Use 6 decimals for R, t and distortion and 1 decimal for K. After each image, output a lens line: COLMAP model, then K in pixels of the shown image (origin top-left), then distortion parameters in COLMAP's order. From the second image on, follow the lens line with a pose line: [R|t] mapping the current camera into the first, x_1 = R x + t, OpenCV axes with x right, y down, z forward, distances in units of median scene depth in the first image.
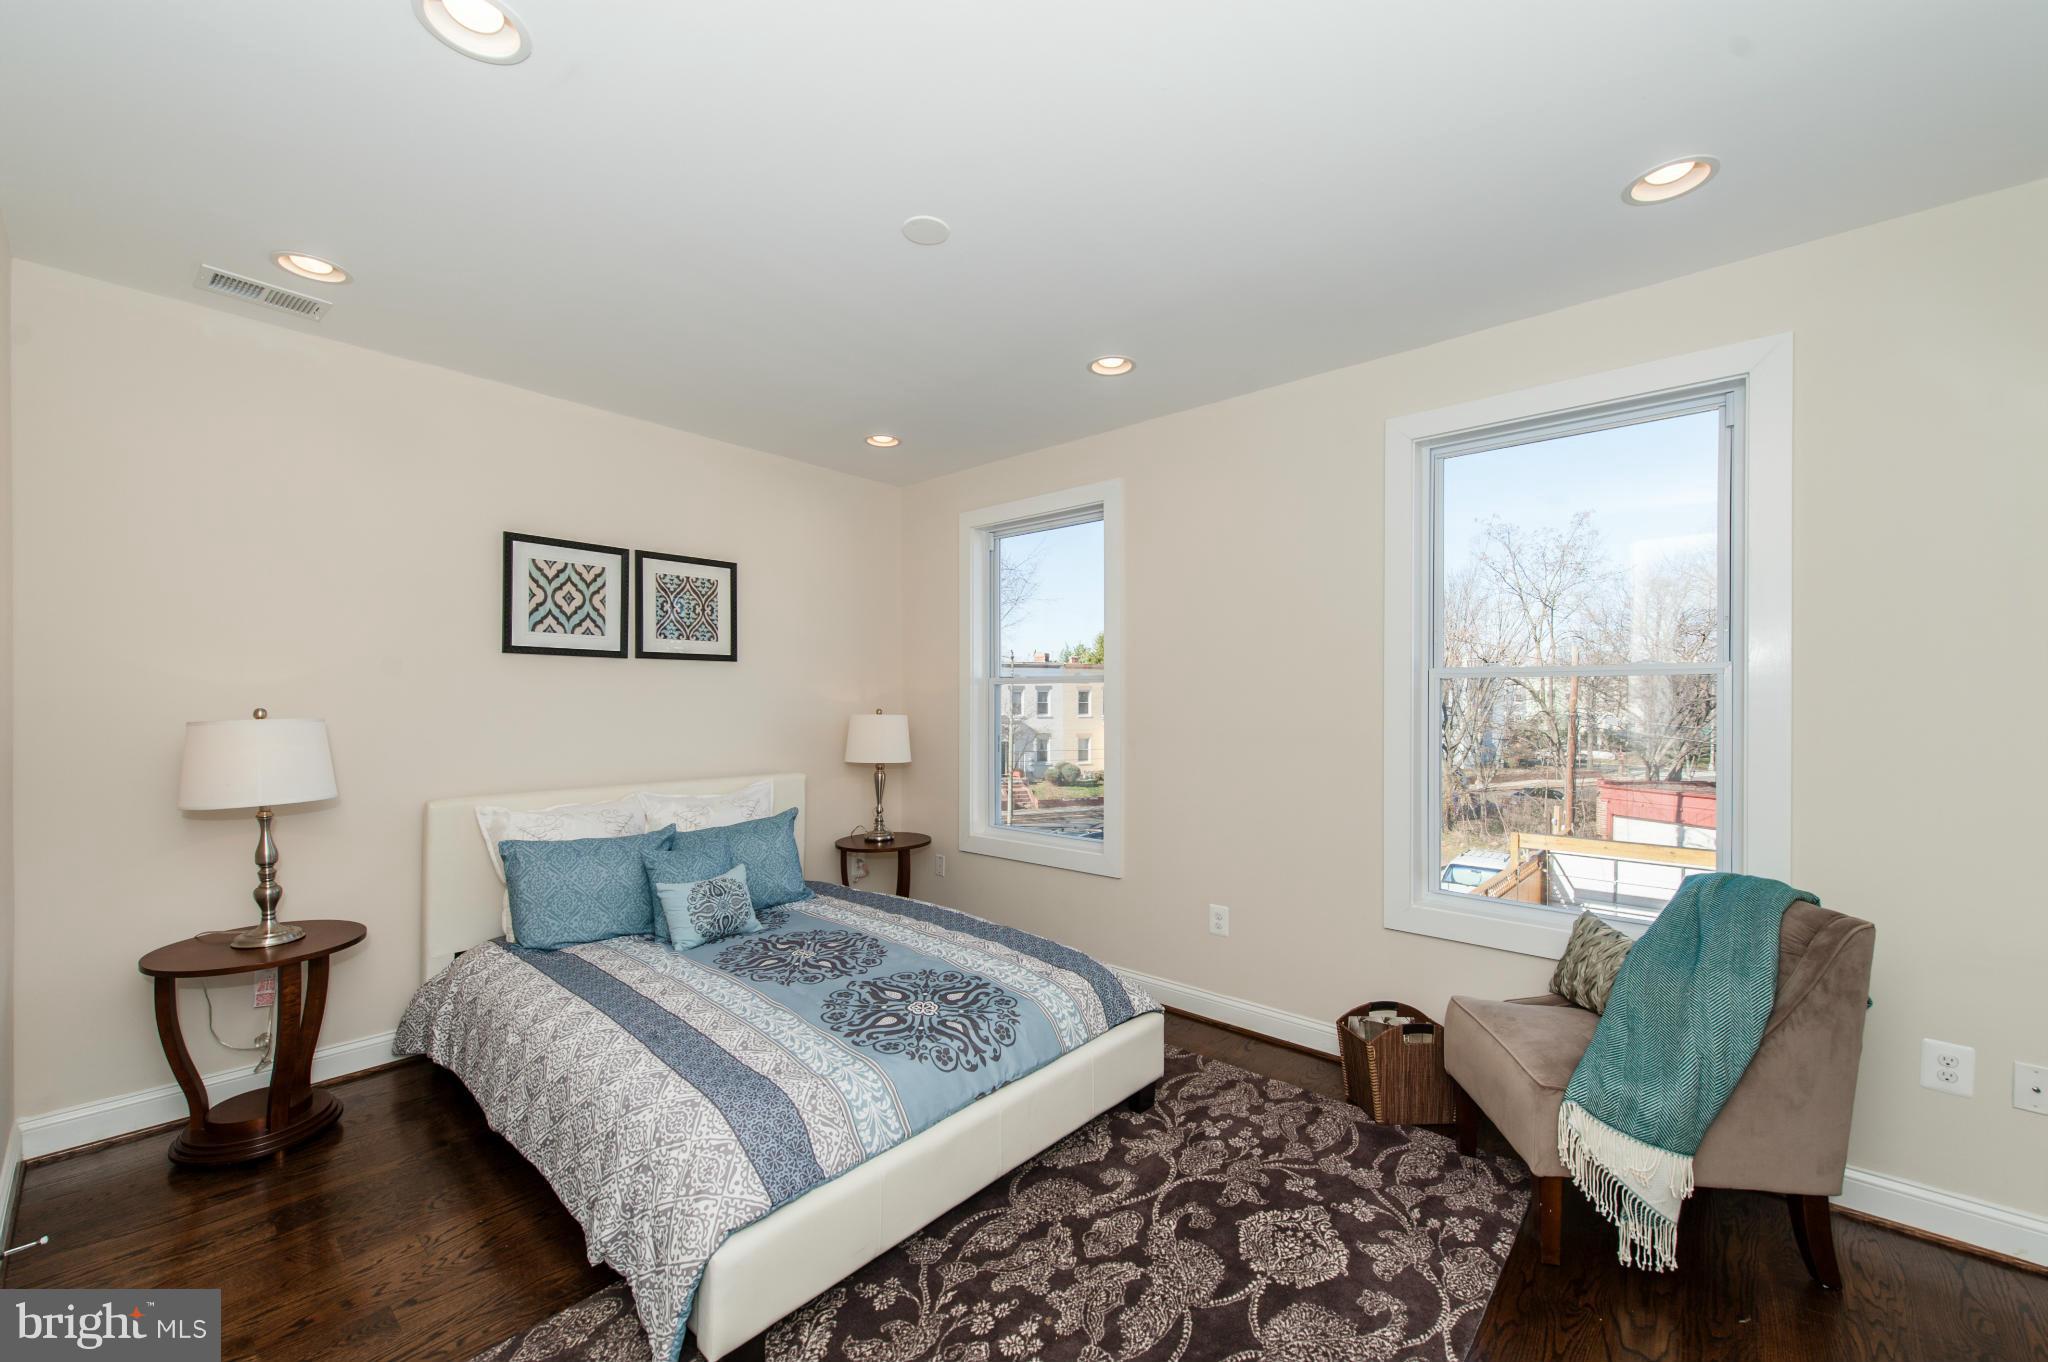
lens RADIAL K [[801.8, 0, 1026.8], [0, 801.8, 693.2], [0, 0, 1]] dist [0.020040, -0.000045]
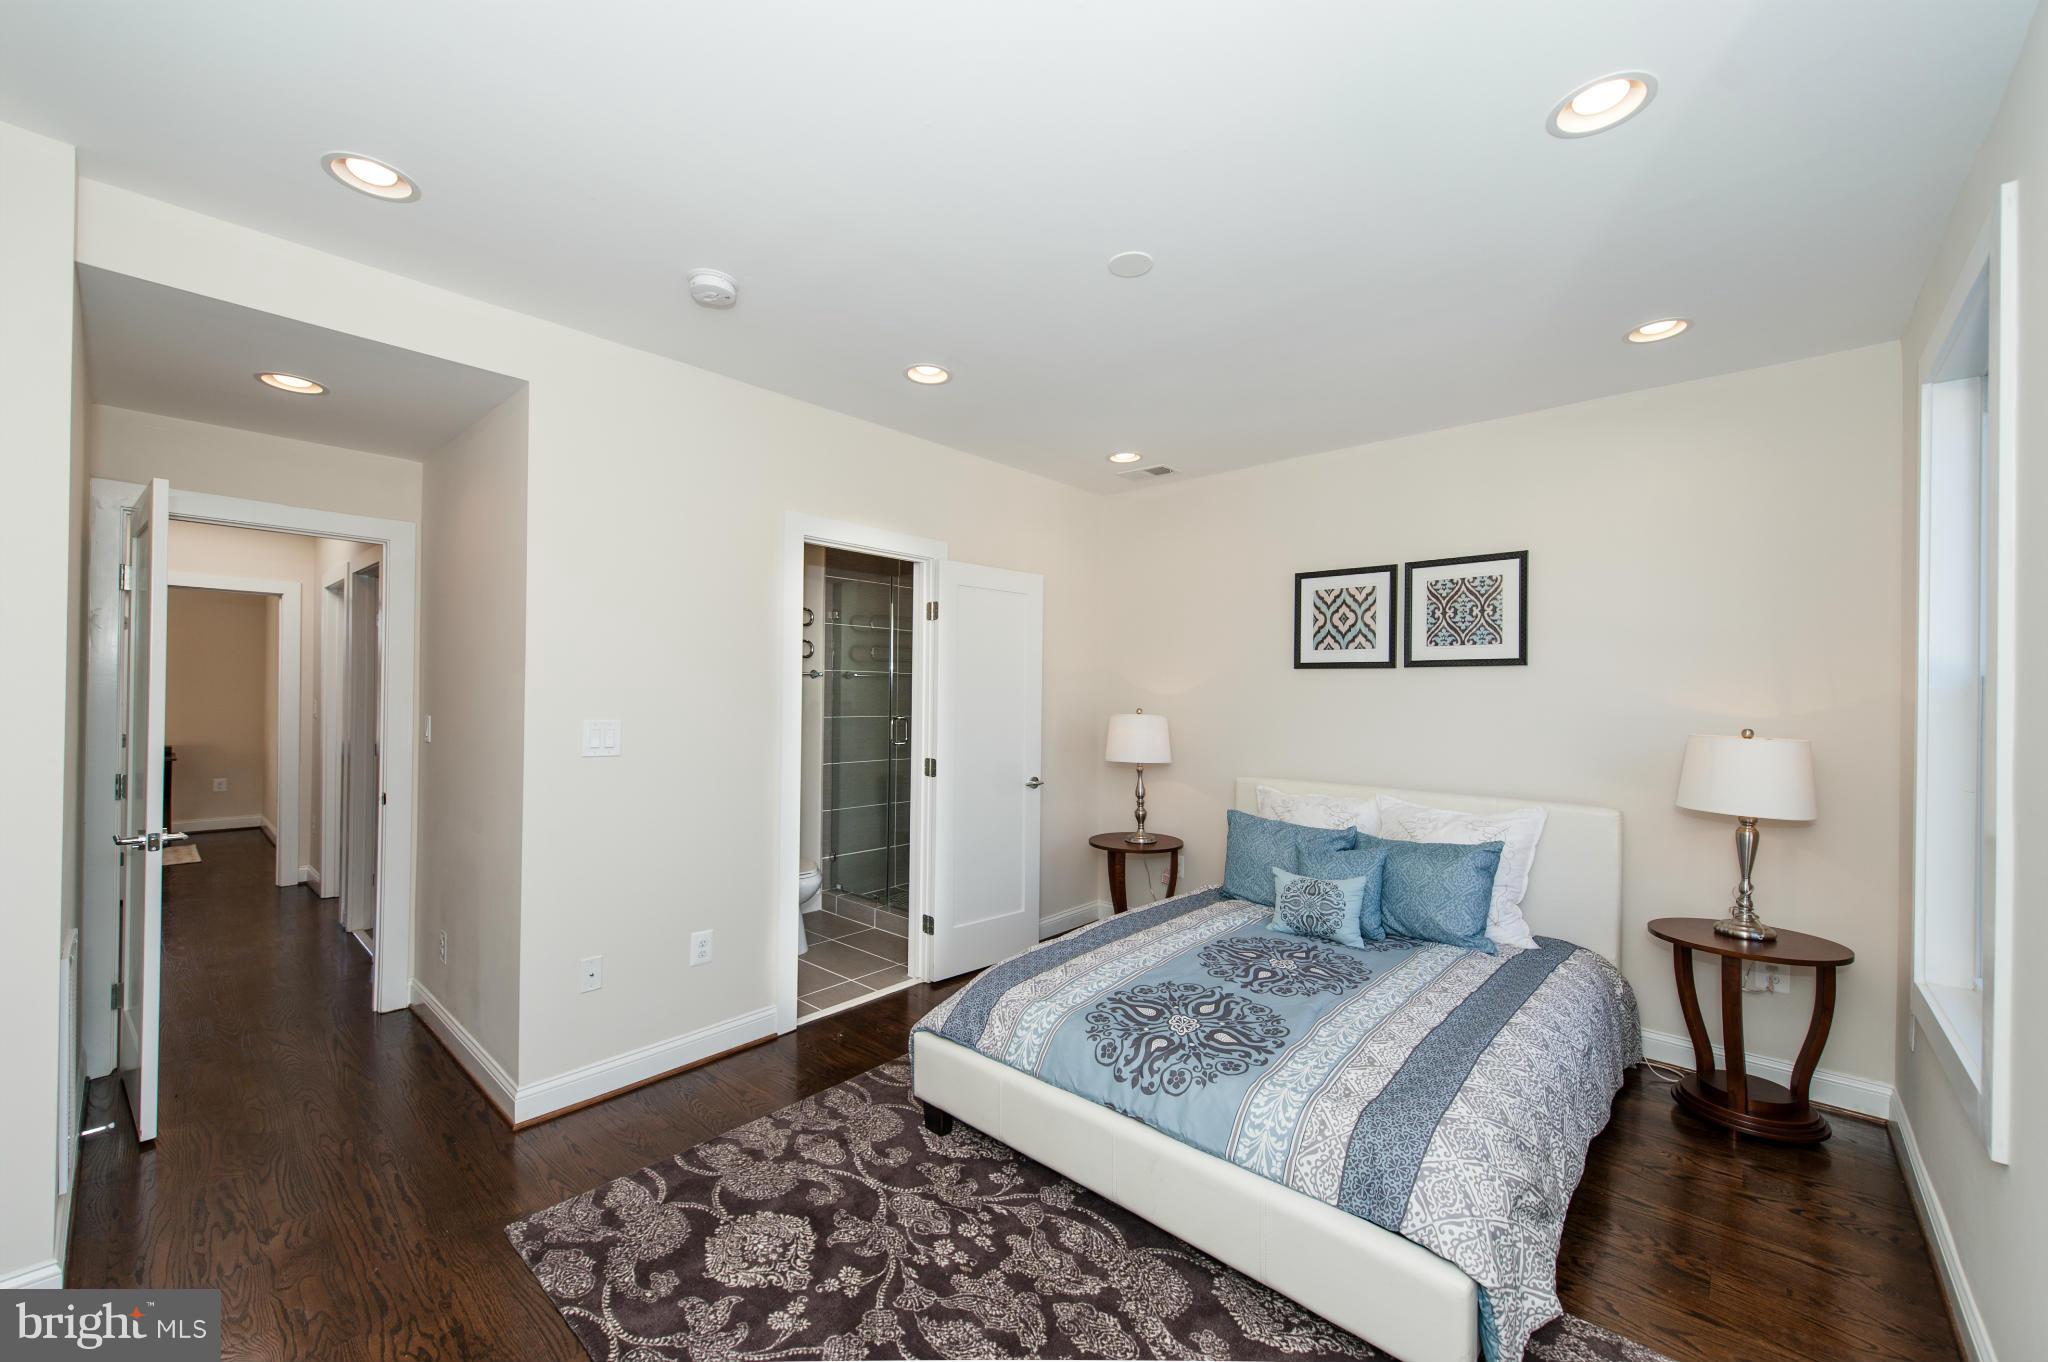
lens RADIAL K [[801.8, 0, 1028.4], [0, 801.8, 686.3], [0, 0, 1]] dist [0.020040, -0.000045]
pose [[-0.001649, -0.012942, -0.999915, 0.588336], [-0.006272, 0.999897, -0.012931, -0.003241], [0.999979, 0.006250, -0.001730, 0.558103]]
